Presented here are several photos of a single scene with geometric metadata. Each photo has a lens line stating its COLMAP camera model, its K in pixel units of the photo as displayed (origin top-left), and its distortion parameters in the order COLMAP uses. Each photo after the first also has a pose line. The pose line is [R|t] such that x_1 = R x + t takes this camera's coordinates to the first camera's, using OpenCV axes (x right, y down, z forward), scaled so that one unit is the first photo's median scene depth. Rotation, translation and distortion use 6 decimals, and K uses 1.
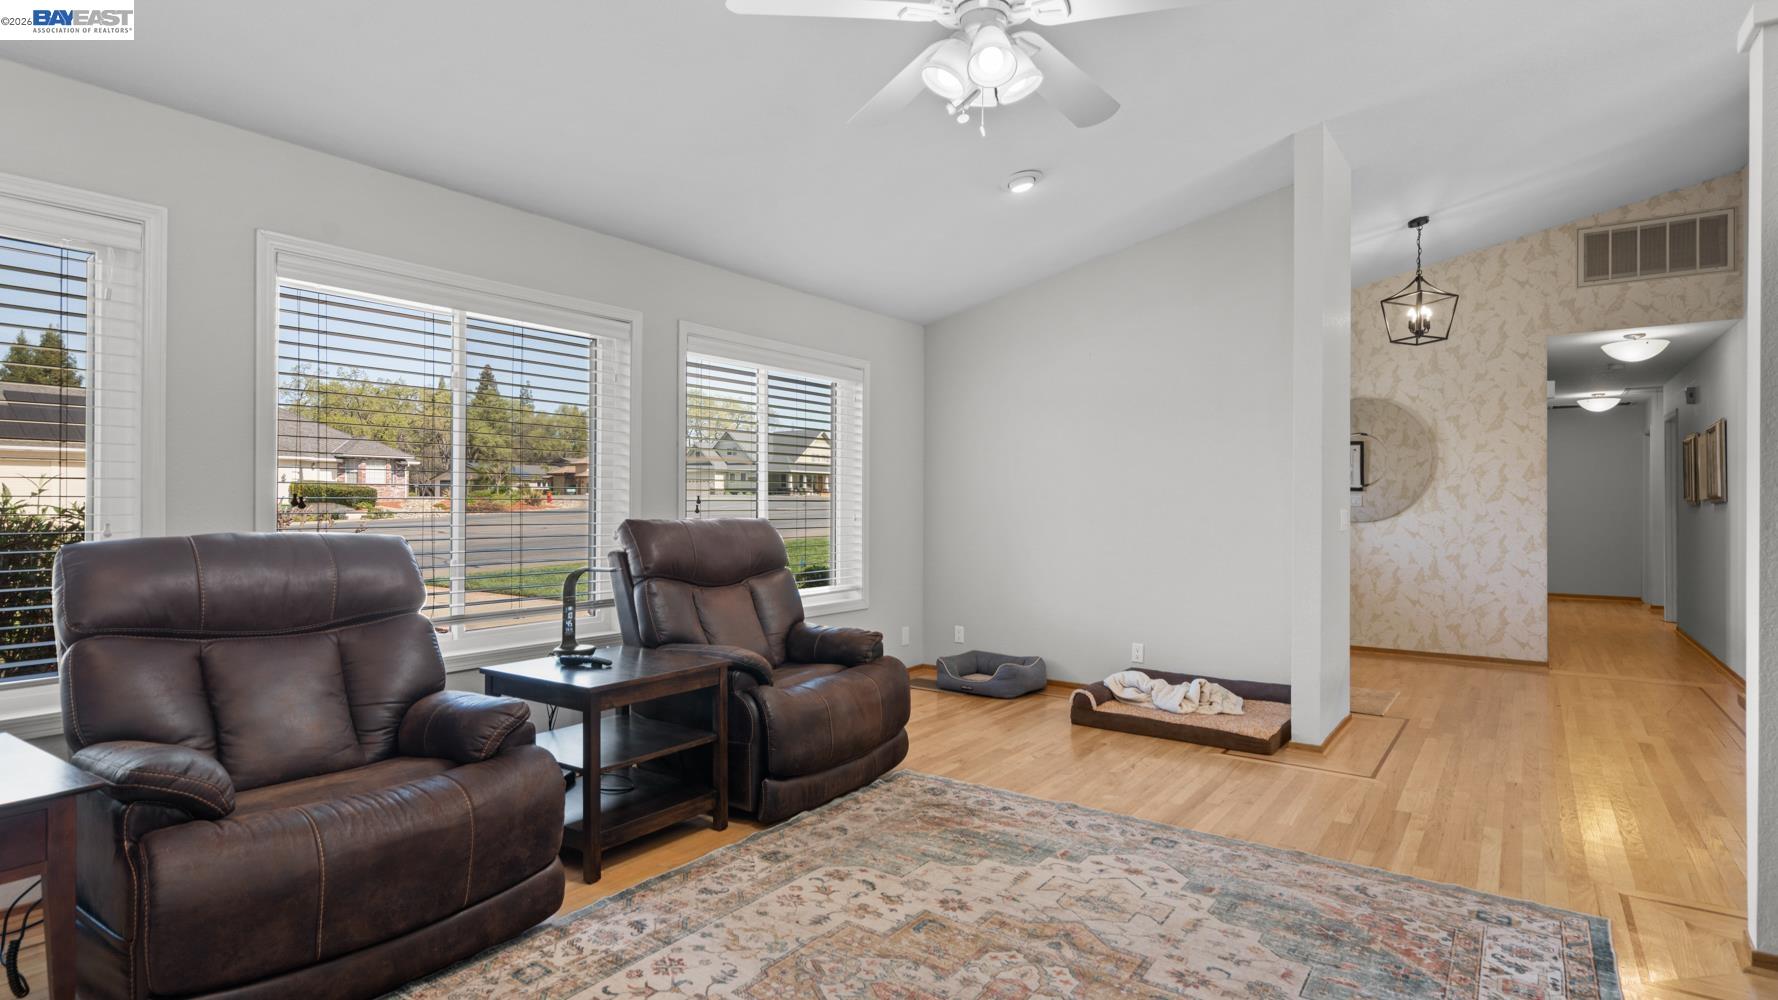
lens RADIAL K [[906.7, 0, 888.8], [0, 906.7, 496.3], [0, 0, 1]] dist [0.005670, 0.000088]
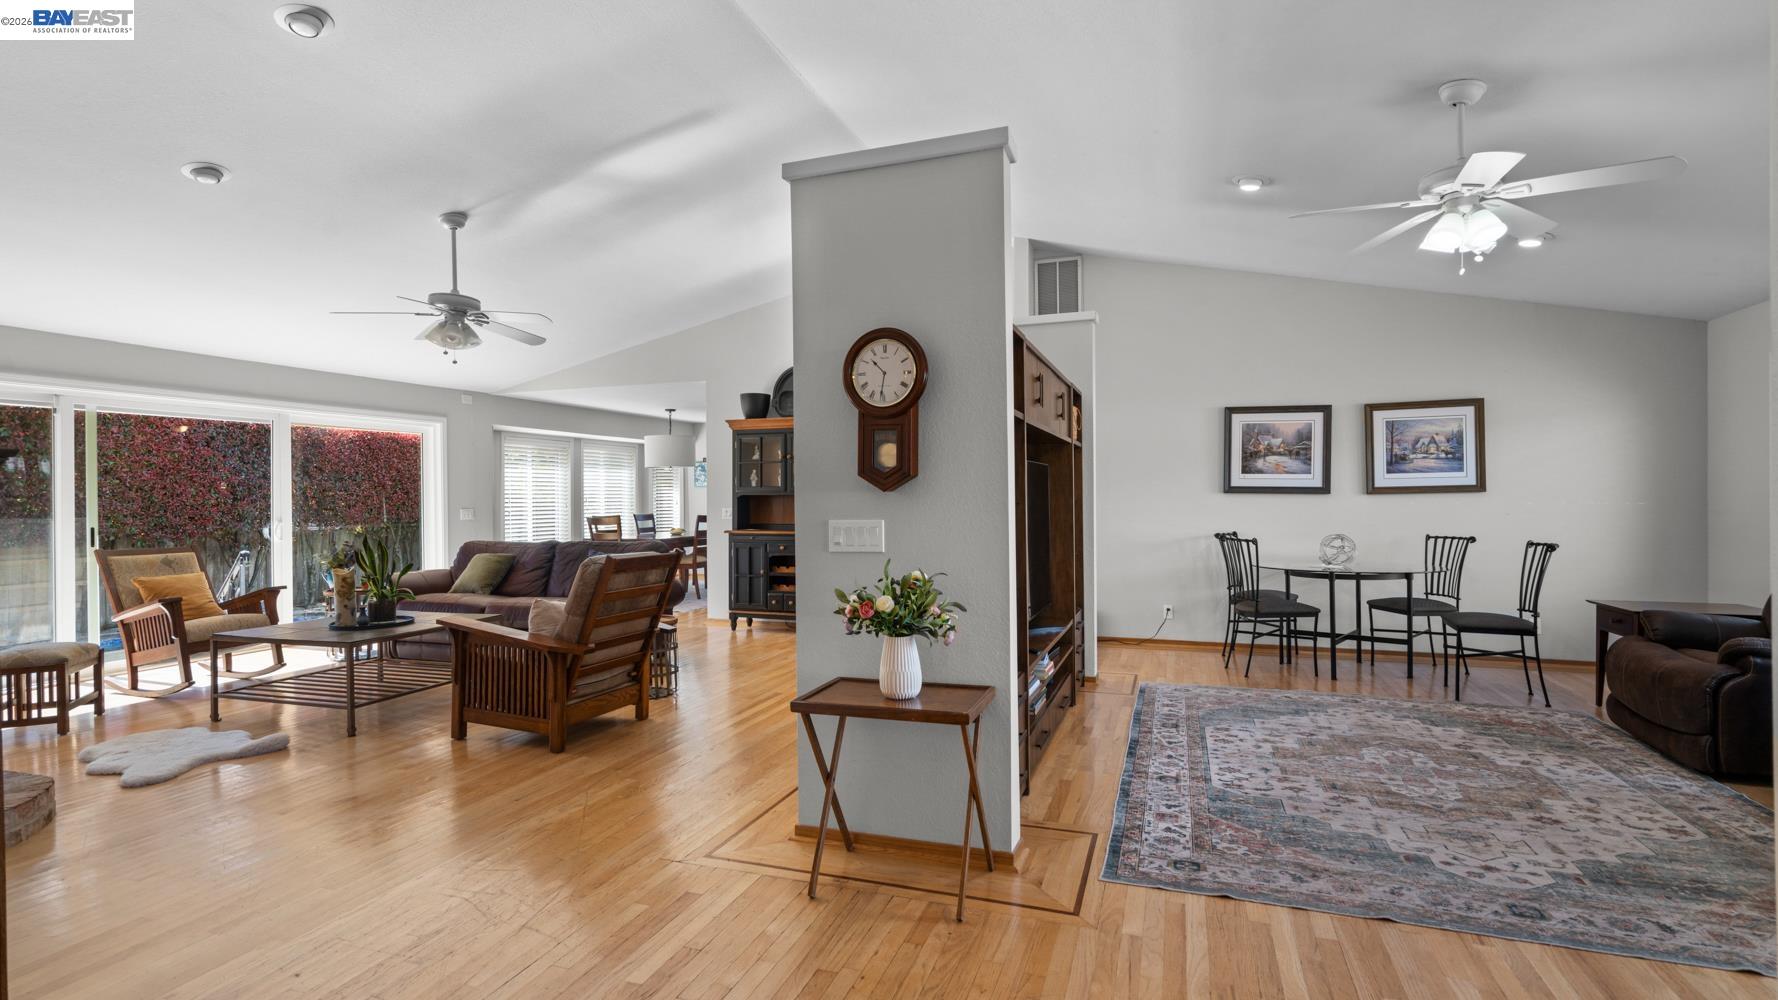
lens RADIAL K [[832.5, 0, 885.7], [0, 832.5, 496.1], [0, 0, 1]] dist [0.001519, 0.000295]
pose [[-0.963794, 0.001891, -0.266643, 1.252638], [0.004578, 0.999945, -0.009456, -0.007973], [0.266610, -0.010335, -0.963749, 1.831219]]
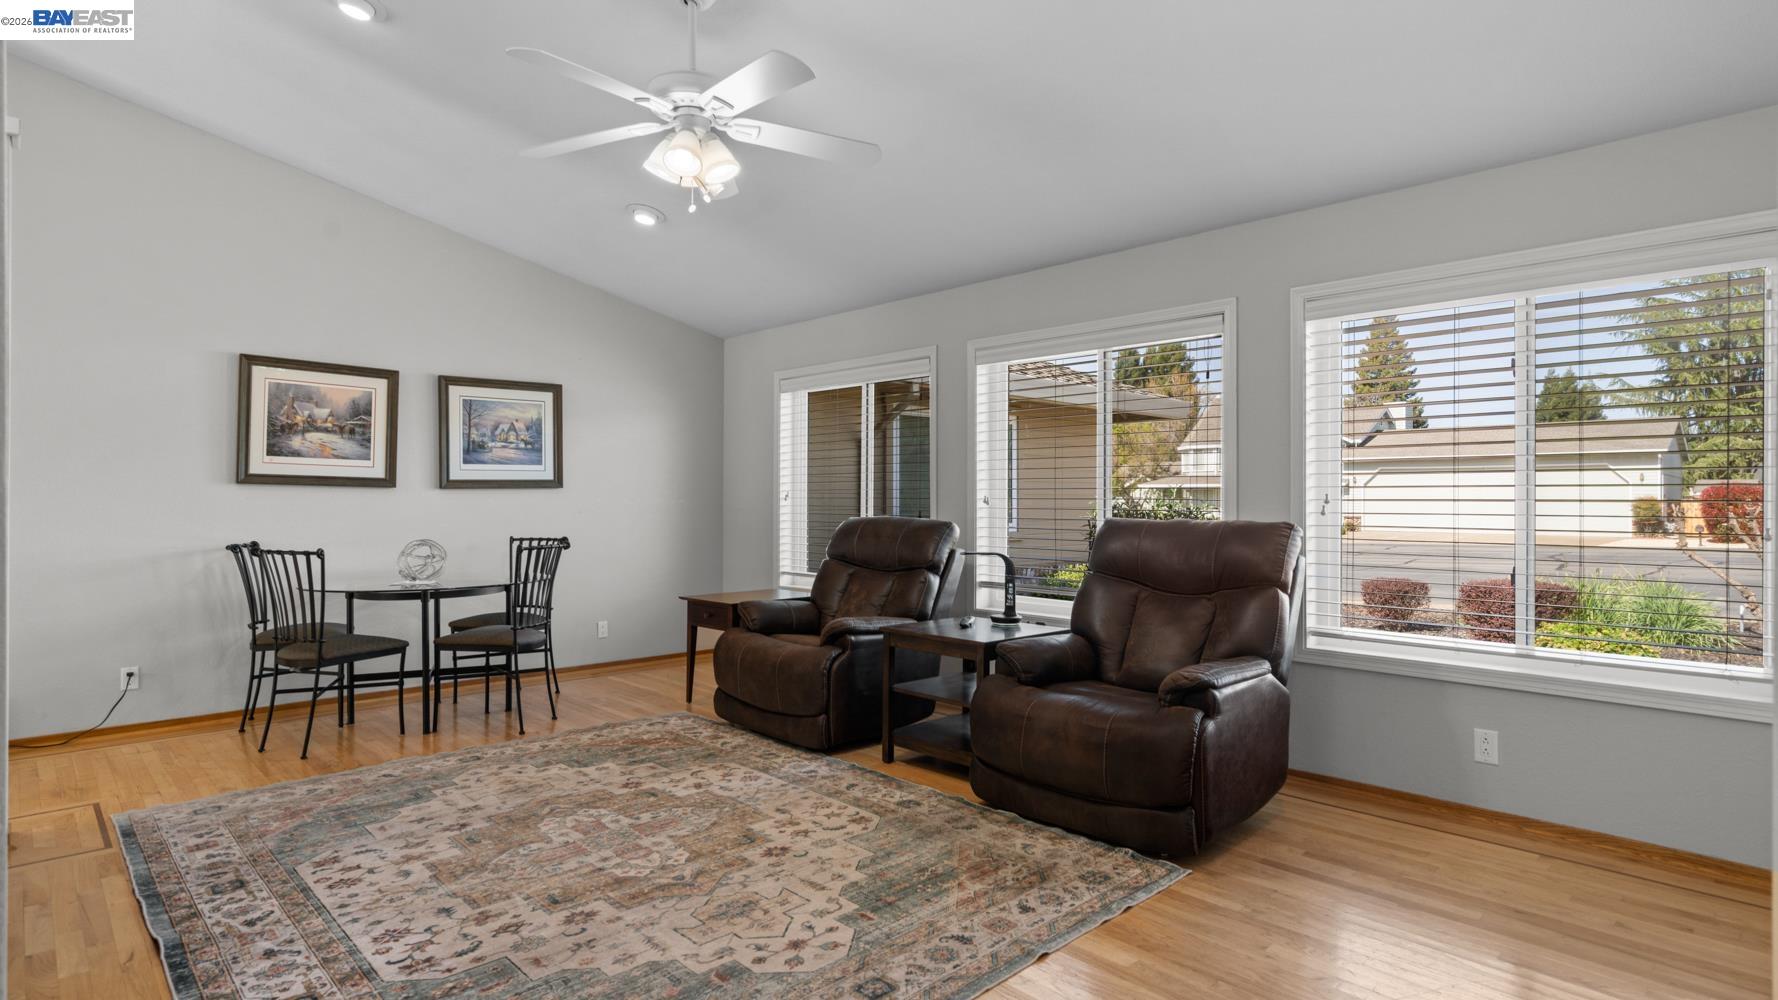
lens RADIAL K [[906.7, 0, 888.8], [0, 906.7, 496.3], [0, 0, 1]] dist [0.005670, 0.000088]
pose [[-0.189910, -0.007468, -0.981773, 1.131536], [0.004119, 0.999956, -0.008403, 0.009487], [0.981793, -0.005640, -0.189871, 1.308676]]
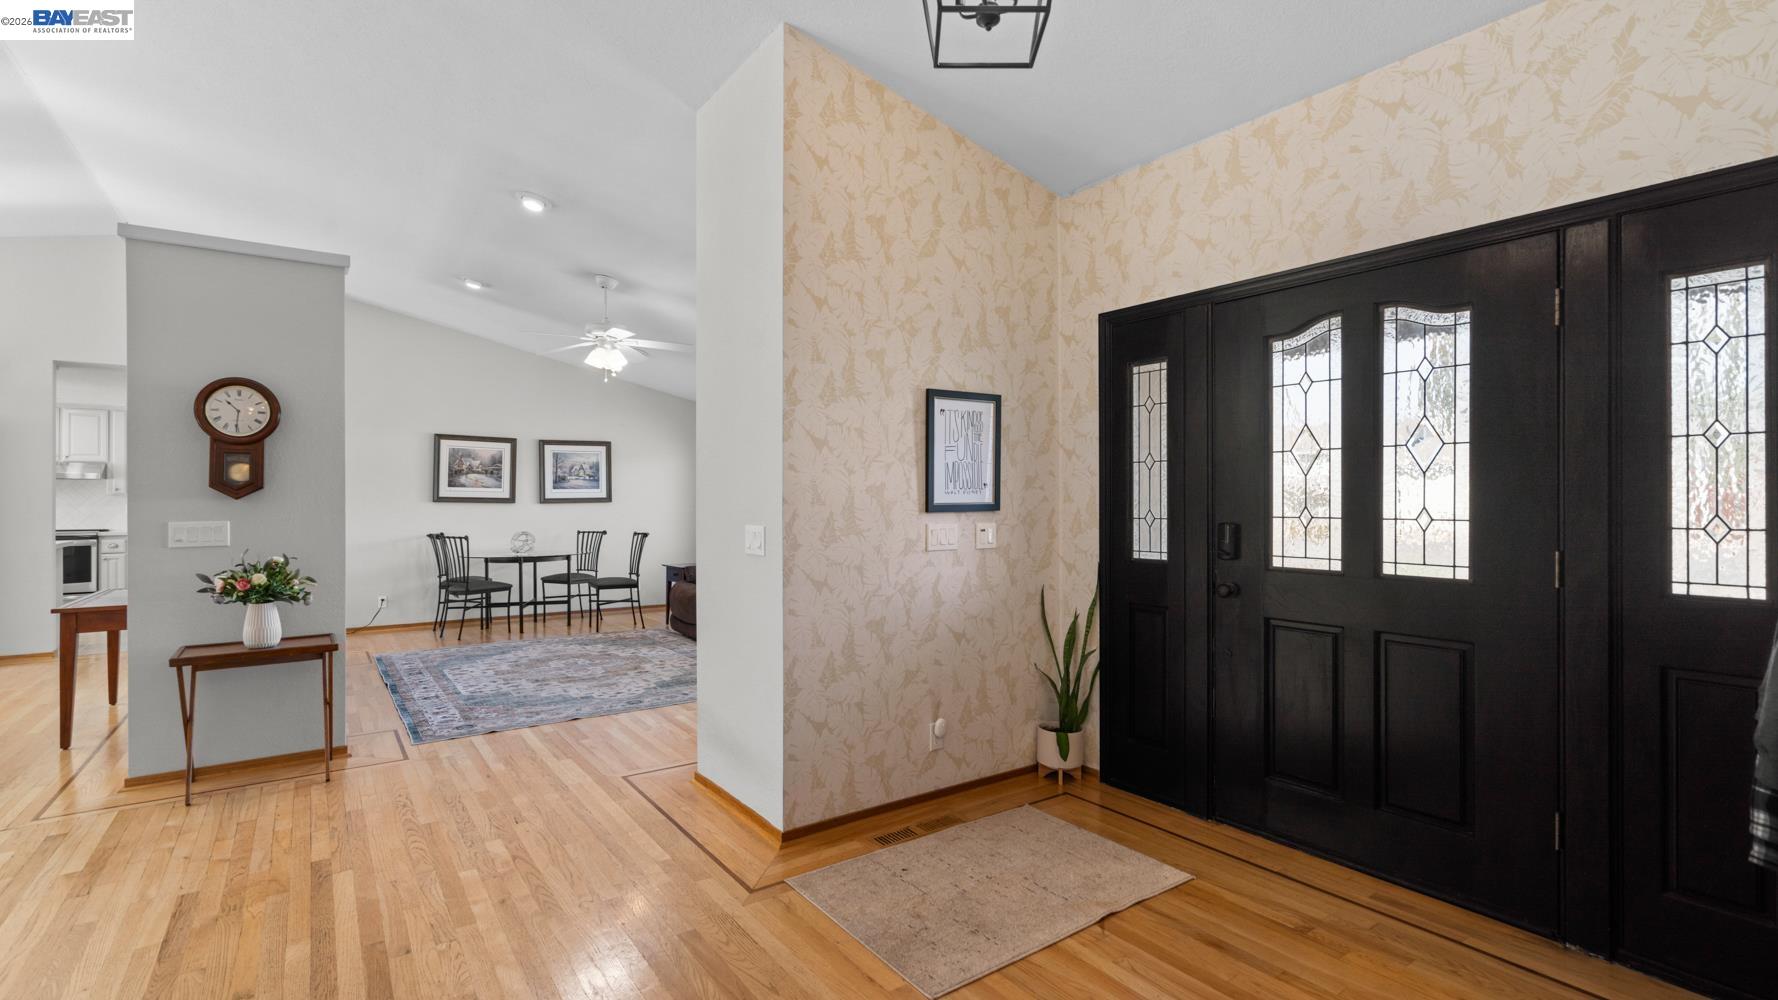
lens RADIAL K [[803.5, 0, 885.7], [0, 803.5, 497.2], [0, 0, 1]] dist [-0.000821, 0.000366]
pose [[-0.331747, -0.009239, -0.943323, 1.883134], [0.008330, 0.999884, -0.012722, -0.001628], [0.943332, -0.012078, -0.331632, 2.292216]]
